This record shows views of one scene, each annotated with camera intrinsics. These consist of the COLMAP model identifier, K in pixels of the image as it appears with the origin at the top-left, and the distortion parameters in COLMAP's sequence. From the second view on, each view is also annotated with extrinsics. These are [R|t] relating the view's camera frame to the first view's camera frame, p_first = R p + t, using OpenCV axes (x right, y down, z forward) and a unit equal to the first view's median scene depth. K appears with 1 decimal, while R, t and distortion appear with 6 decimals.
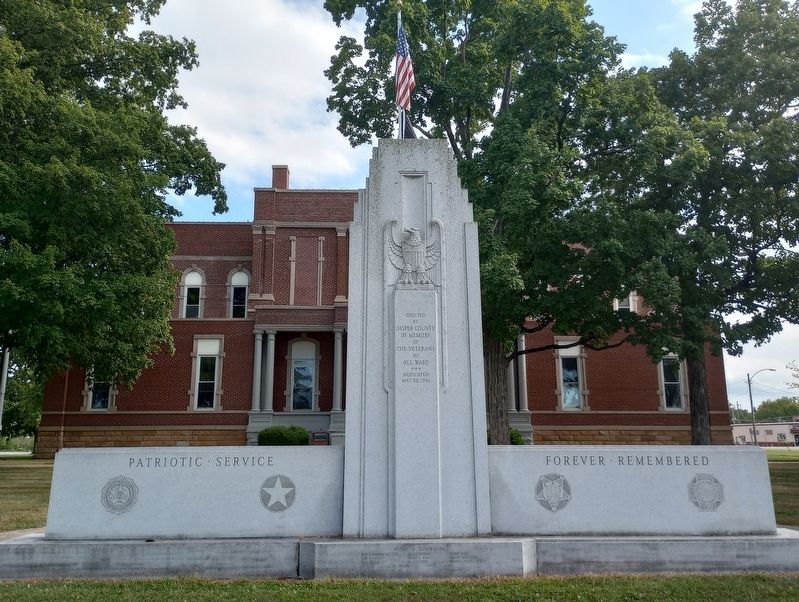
lens RADIAL K [[615.4, 0, 399.5], [0, 615.4, 301.0], [0, 0, 1]] dist [0.047177, -0.003363]
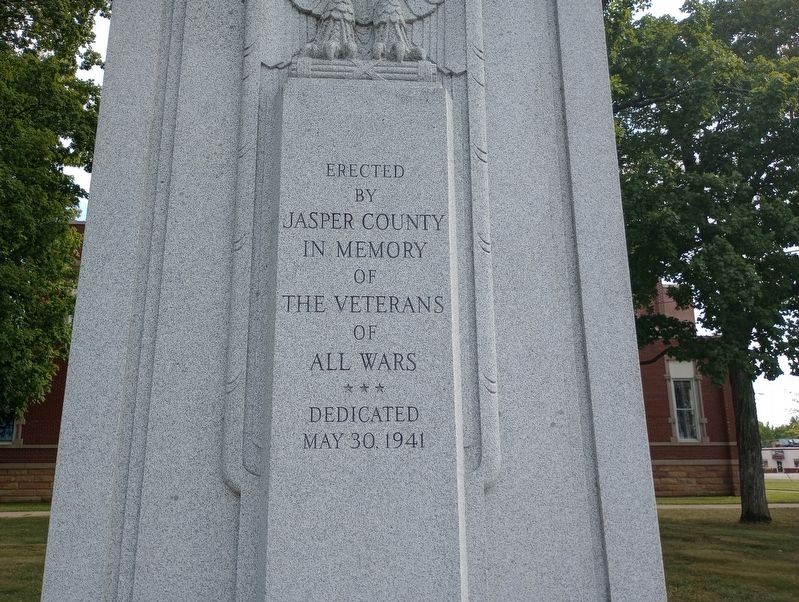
lens RADIAL K [[615.4, 0, 399.5], [0, 615.4, 301.0], [0, 0, 1]] dist [0.047177, -0.003363]
pose [[0.999109, 0.006456, 0.041707, 0.029702], [-0.004874, 0.999269, -0.037906, 0.084462], [-0.041921, 0.037669, 0.998411, 0.756634]]
